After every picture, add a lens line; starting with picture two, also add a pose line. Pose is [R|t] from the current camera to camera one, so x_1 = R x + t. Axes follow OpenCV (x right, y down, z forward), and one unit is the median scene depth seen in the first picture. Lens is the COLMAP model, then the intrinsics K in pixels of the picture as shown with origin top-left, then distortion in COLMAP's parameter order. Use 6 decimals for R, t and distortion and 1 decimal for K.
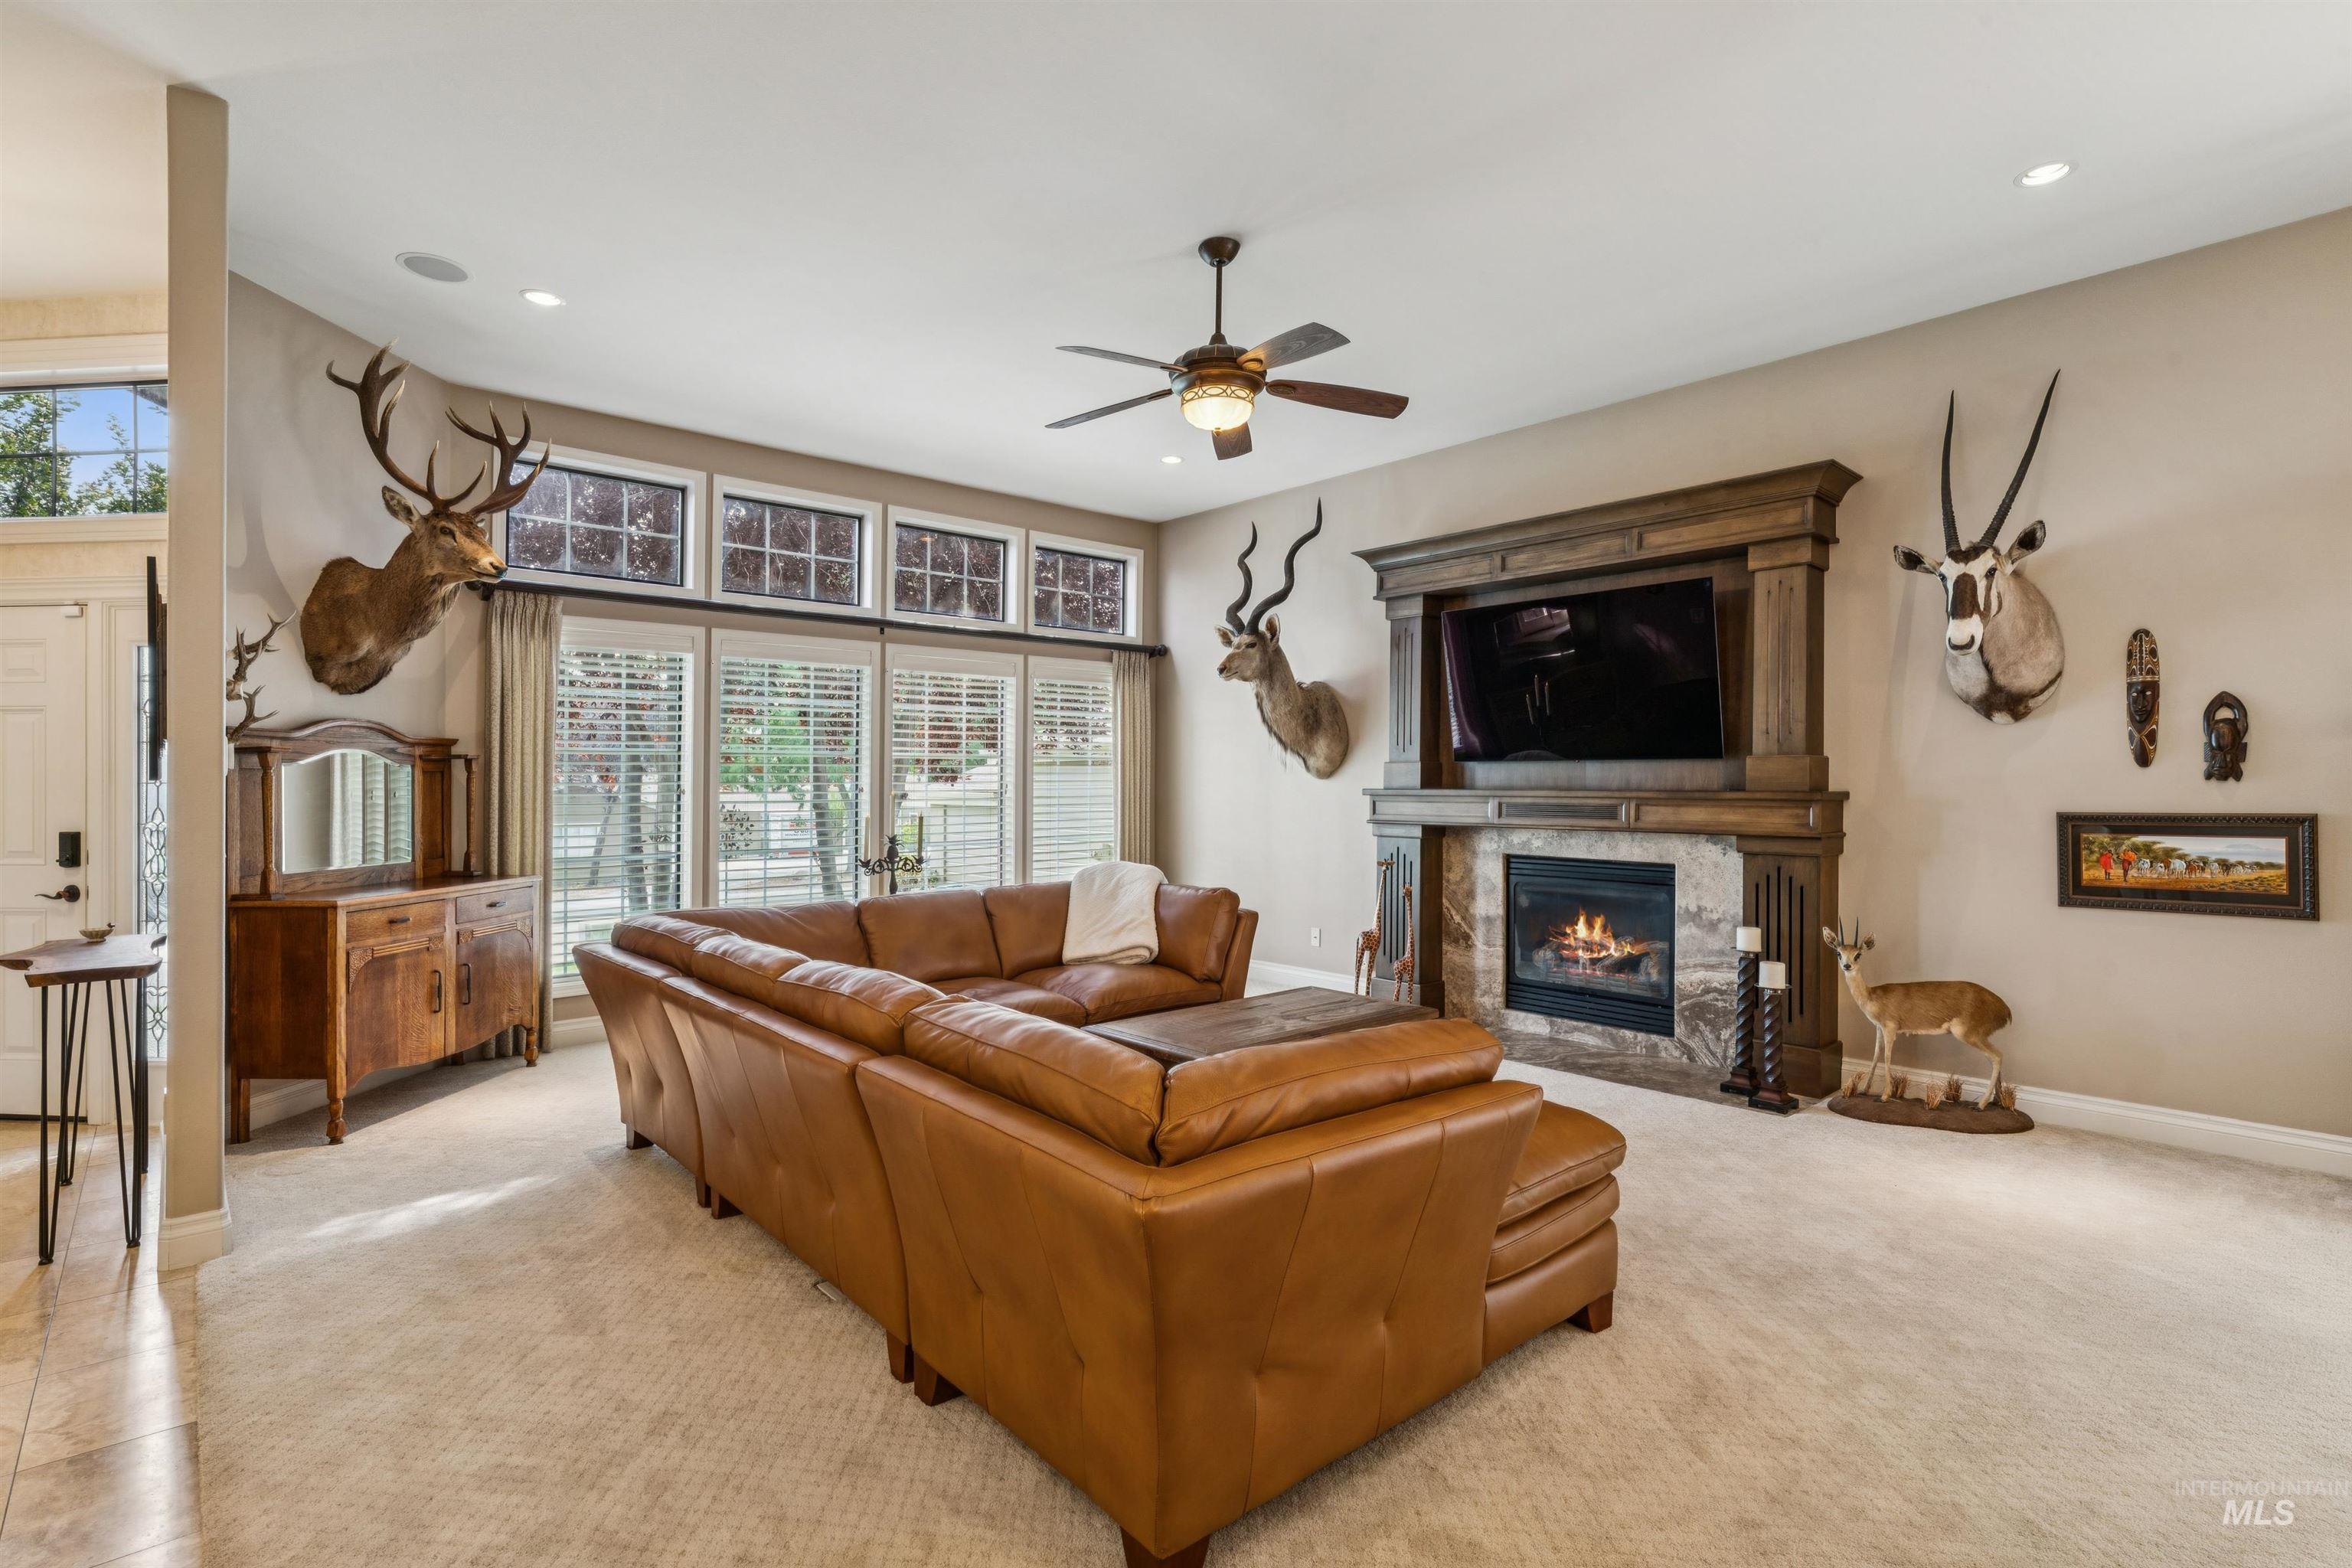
lens RADIAL K [[1123.4, 0, 1187.2], [0, 1123.4, 785.6], [0, 0, 1]] dist [-0.002504, 0.000292]
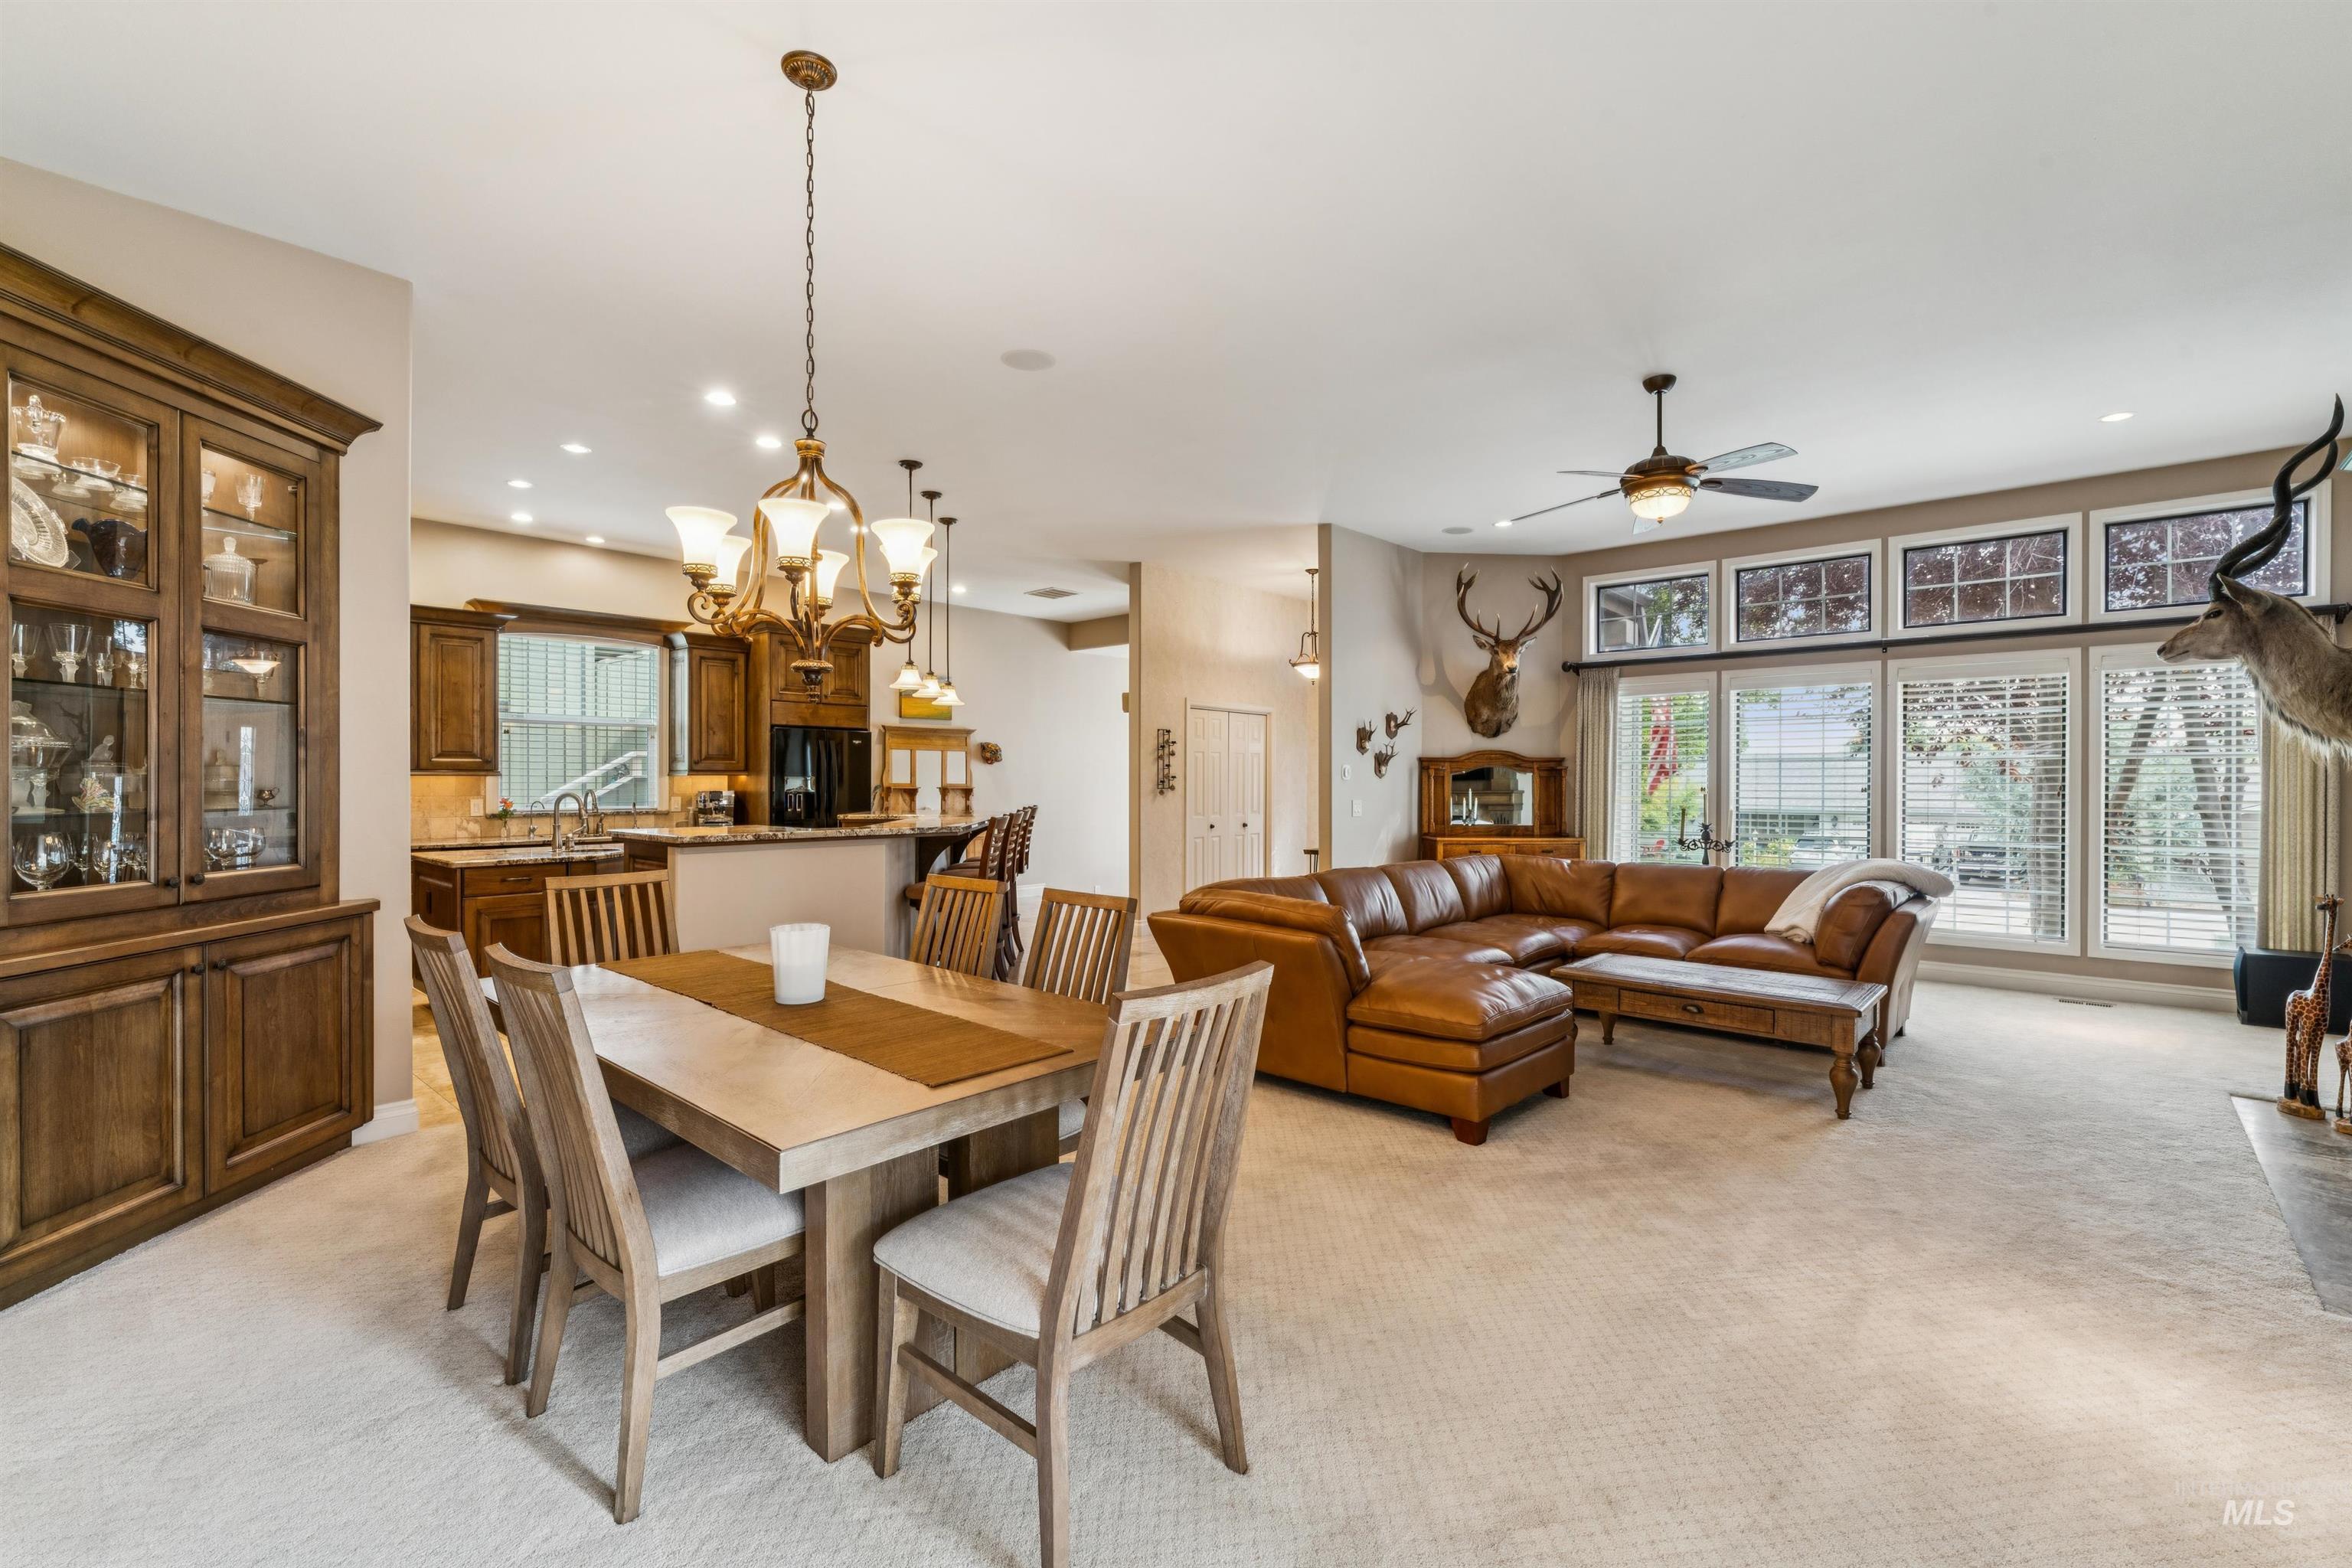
lens RADIAL K [[1022.7, 0, 1184.2], [0, 1022.7, 792.1], [0, 0, 1]] dist [-0.000021, -0.000250]
pose [[0.105013, 0.012662, -0.994390, 0.953390], [-0.003405, 0.999918, 0.012373, -0.005521], [0.994465, 0.002086, 0.105048, 0.252009]]
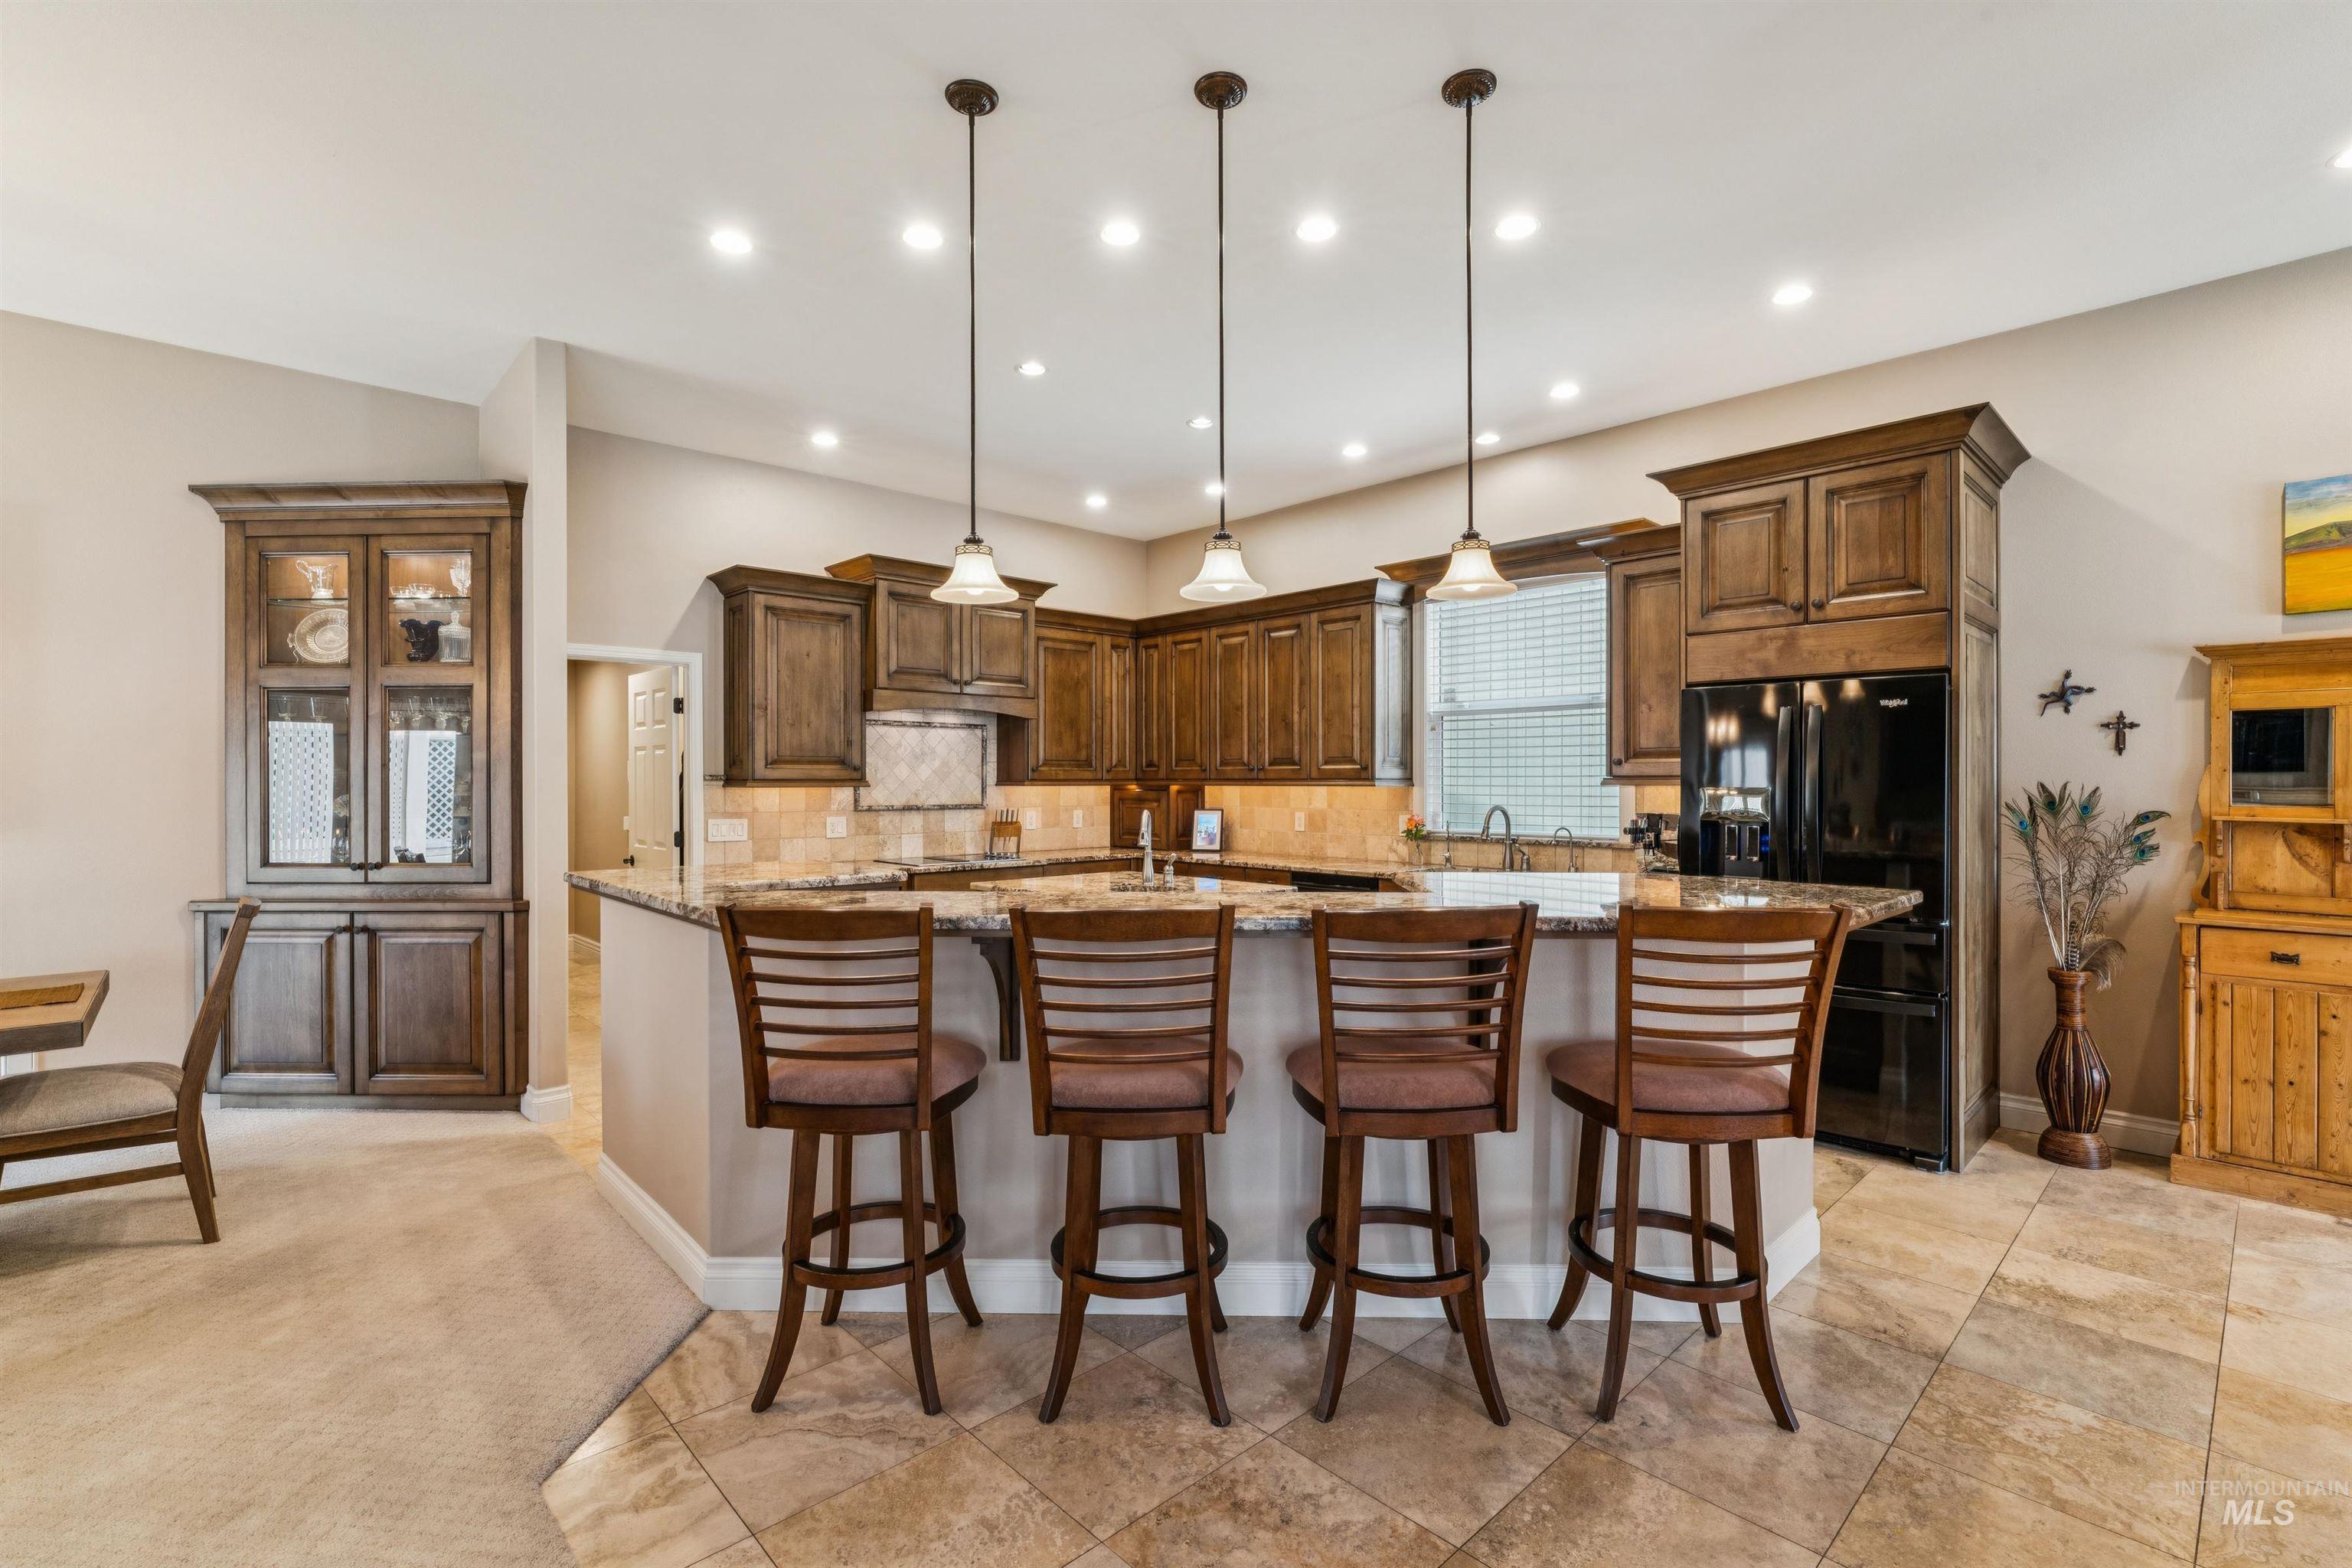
lens RADIAL K [[1046.8, 0, 1175.1], [0, 1046.8, 783.3], [0, 0, 1]] dist [-0.002981, 0.000057]
pose [[-0.999941, 0.003039, -0.010455, -0.425254], [0.002994, 0.999986, 0.004331, -0.016820], [0.010468, 0.004299, -0.999936, 0.625213]]
